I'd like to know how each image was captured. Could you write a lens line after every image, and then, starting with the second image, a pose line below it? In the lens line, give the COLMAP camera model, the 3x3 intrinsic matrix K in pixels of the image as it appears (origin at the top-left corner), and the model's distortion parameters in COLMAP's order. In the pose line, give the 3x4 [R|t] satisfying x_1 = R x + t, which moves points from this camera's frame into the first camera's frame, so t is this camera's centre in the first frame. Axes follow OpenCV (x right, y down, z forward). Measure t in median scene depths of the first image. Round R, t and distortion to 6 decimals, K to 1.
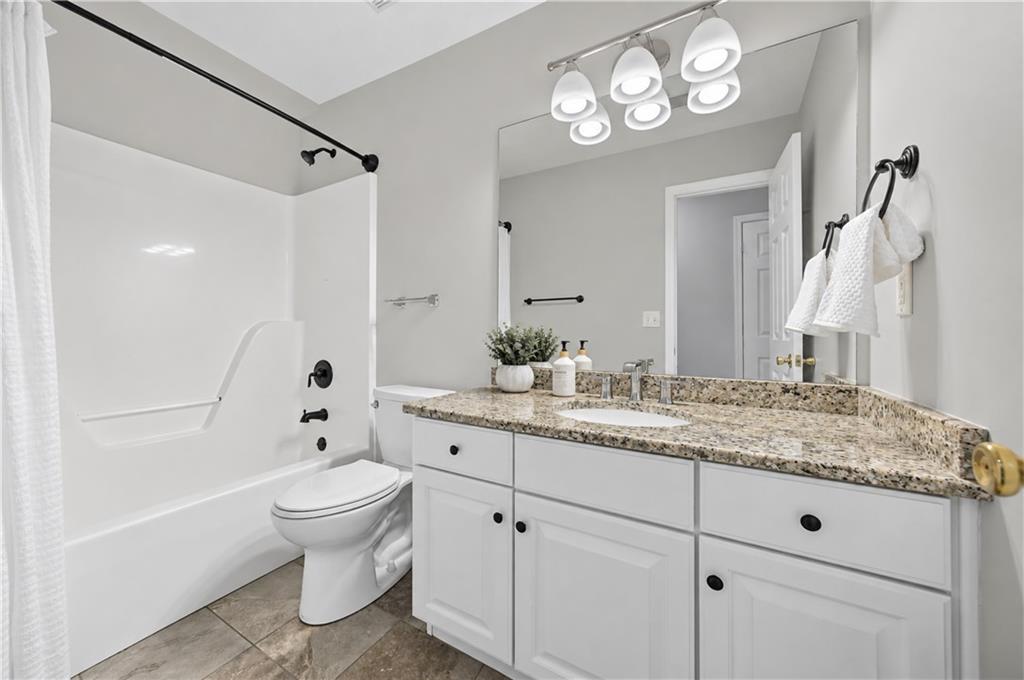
lens RADIAL K [[387.8, 0, 510.9], [0, 387.8, 329.7], [0, 0, 1]] dist [-0.000452, -0.000017]
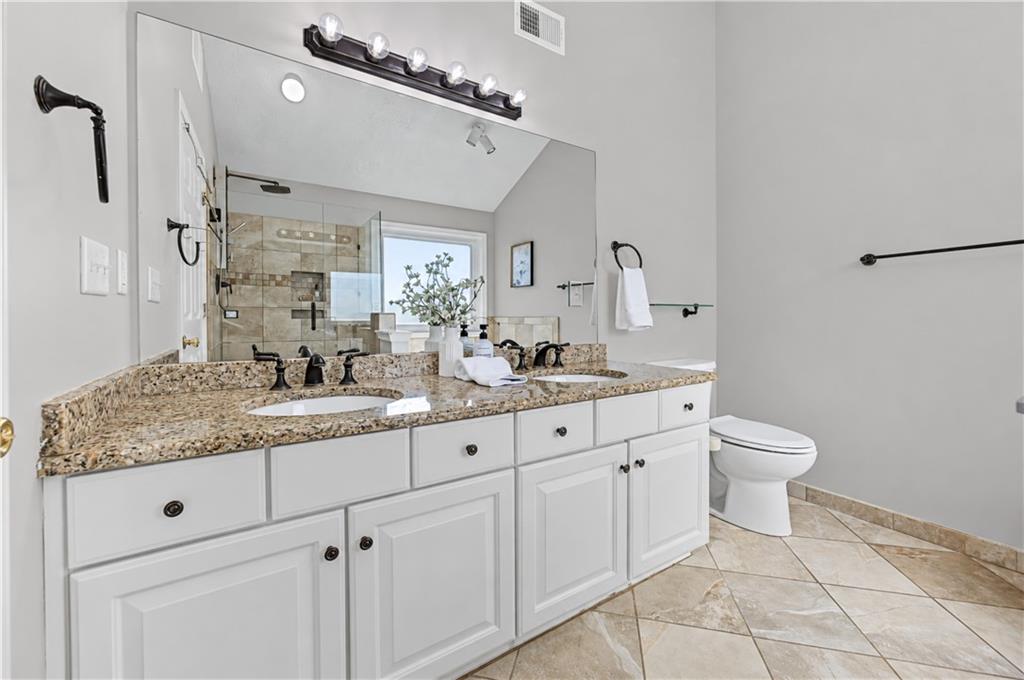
lens RADIAL K [[387.8, 0, 510.9], [0, 387.8, 329.7], [0, 0, 1]] dist [-0.000452, -0.000017]
pose [[0.466342, -0.030614, 0.884075, -0.609528], [-0.010775, 0.999130, 0.040282, 0.008464], [-0.884539, -0.028311, 0.465607, 0.379111]]
